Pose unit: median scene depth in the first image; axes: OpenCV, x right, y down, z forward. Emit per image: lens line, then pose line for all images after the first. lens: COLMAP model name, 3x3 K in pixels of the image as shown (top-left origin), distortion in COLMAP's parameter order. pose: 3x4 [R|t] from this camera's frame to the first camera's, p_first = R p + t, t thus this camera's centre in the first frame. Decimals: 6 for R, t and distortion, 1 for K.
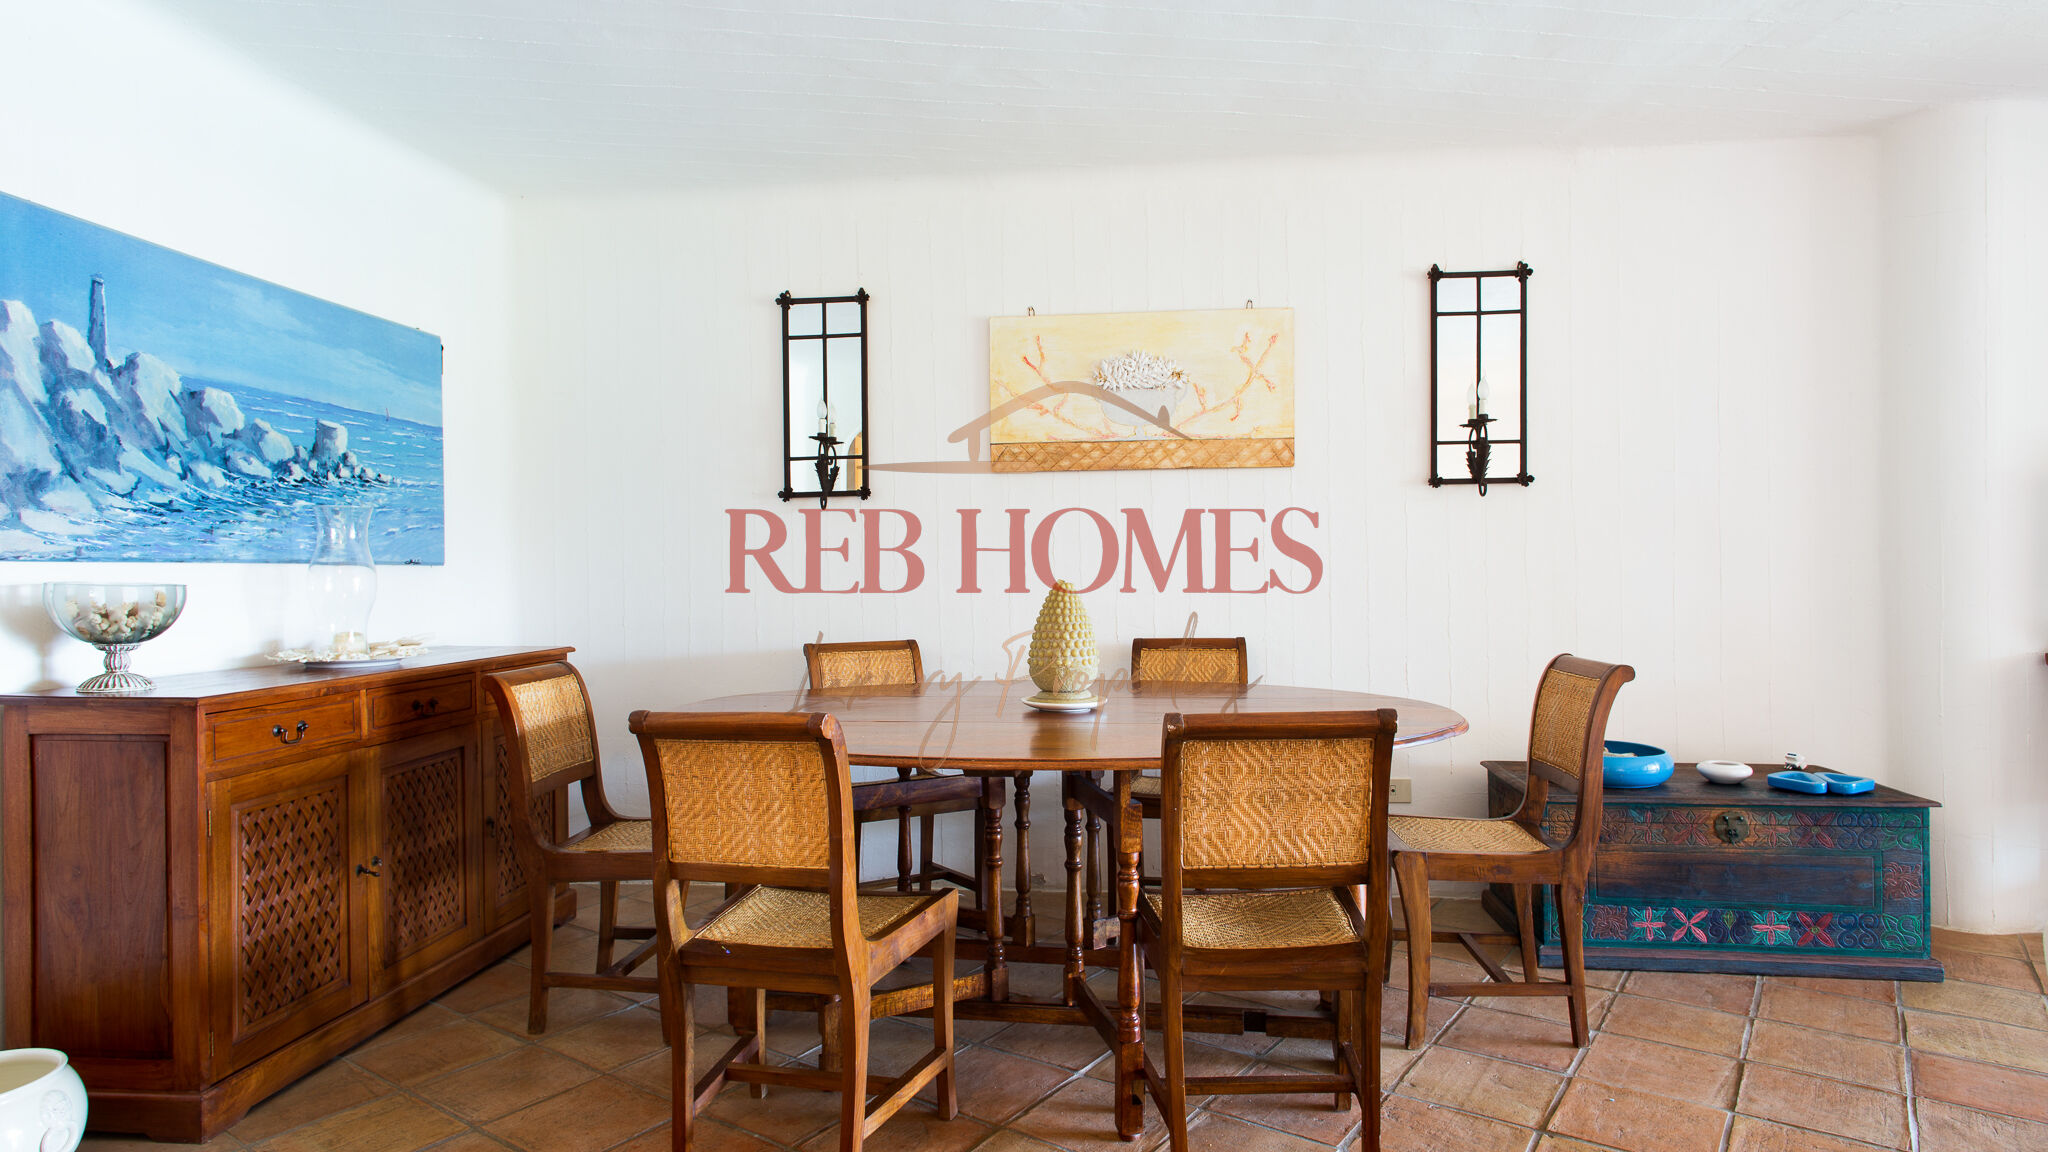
lens RADIAL K [[1189.3, 0, 1071.1], [0, 1189.3, 572.3], [0, 0, 1]] dist [0.013988, -0.000039]
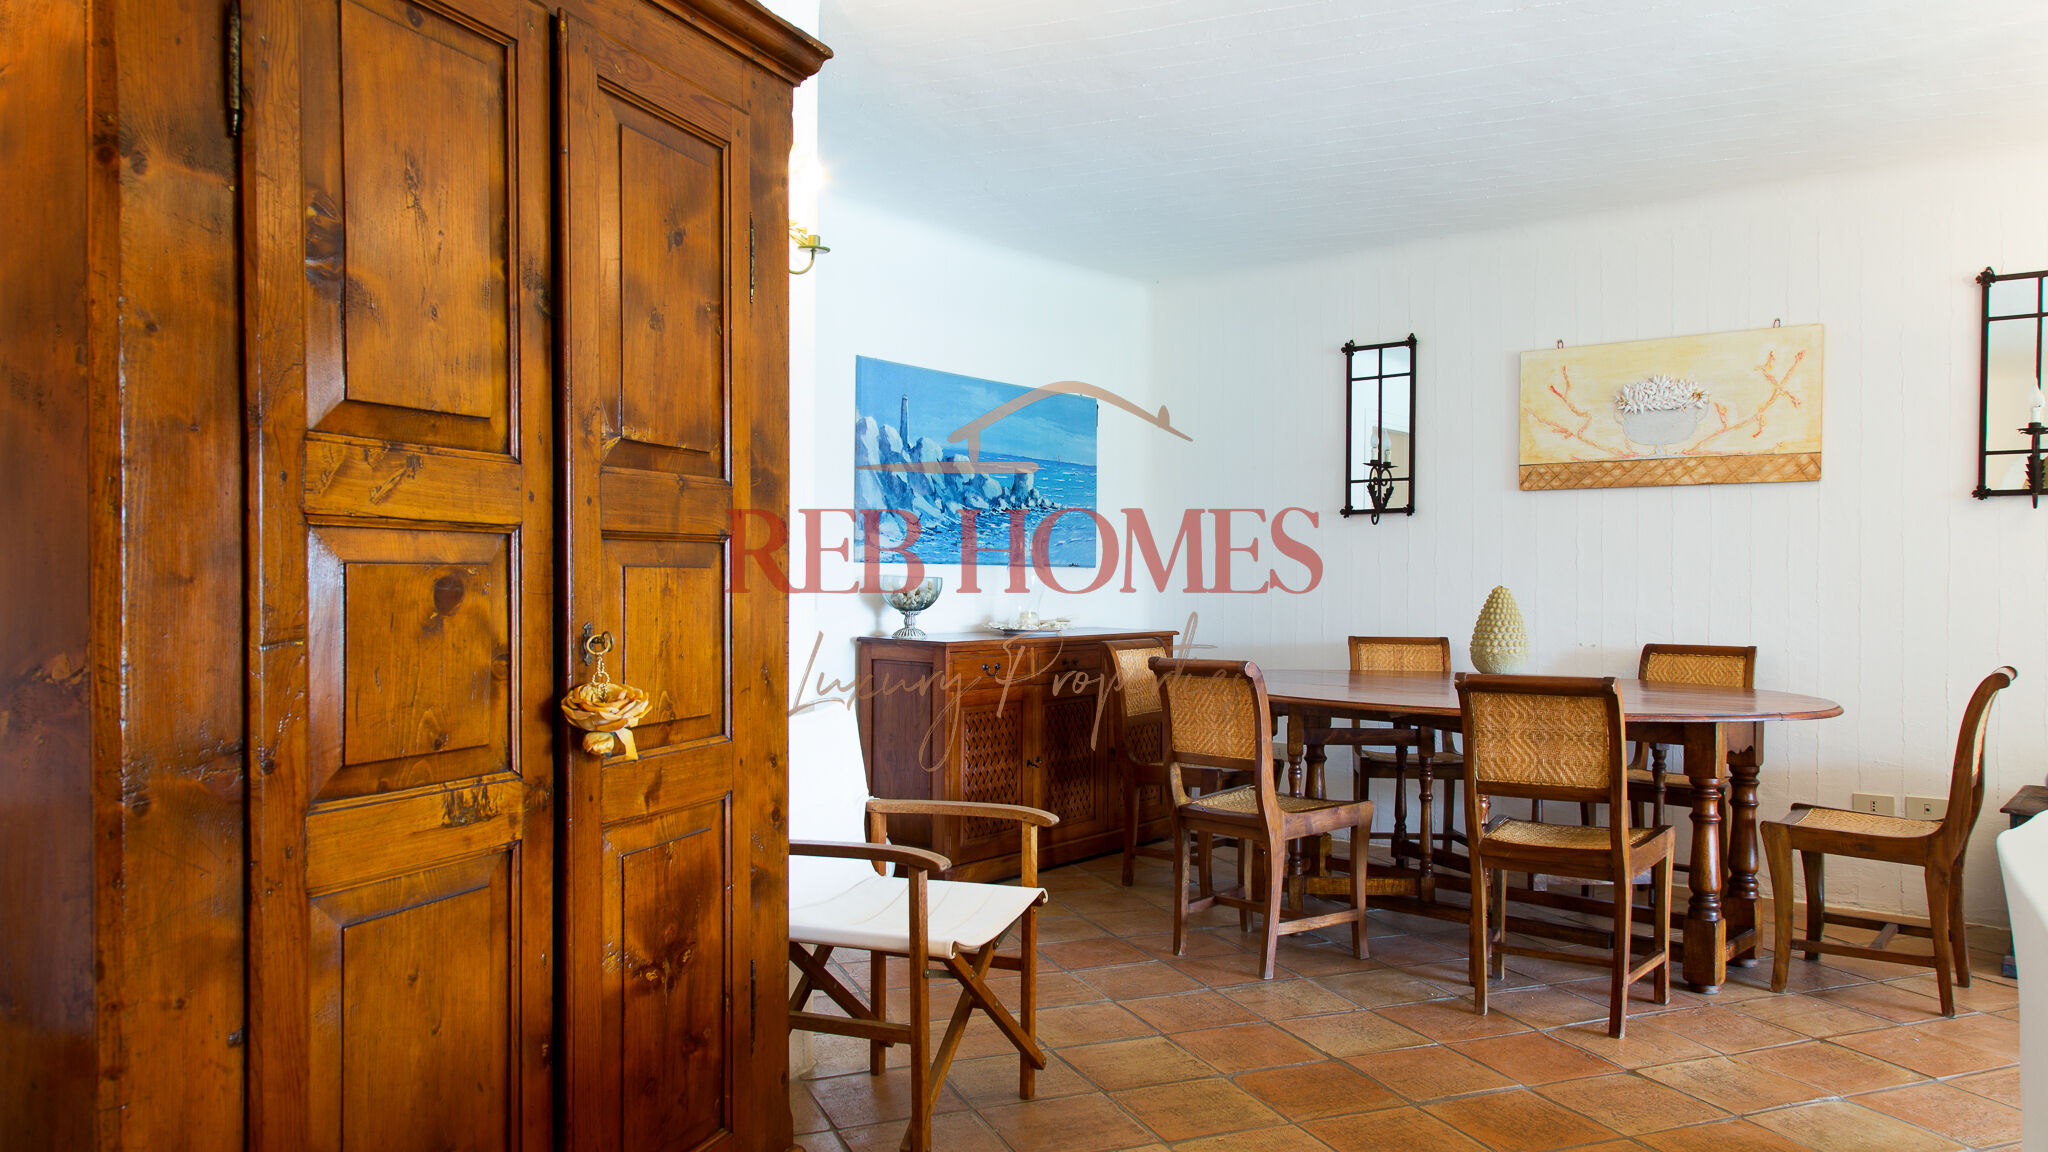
lens RADIAL K [[1487.3, 0, 1029.6], [0, 1487.3, 582.5], [0, 0, 1]] dist [0.007113, 0.003693]
pose [[0.834187, 0.018039, -0.551186, 0.384251], [-0.016993, 0.999831, 0.007003, 0.000467], [0.551219, 0.003524, 0.834353, -0.503720]]
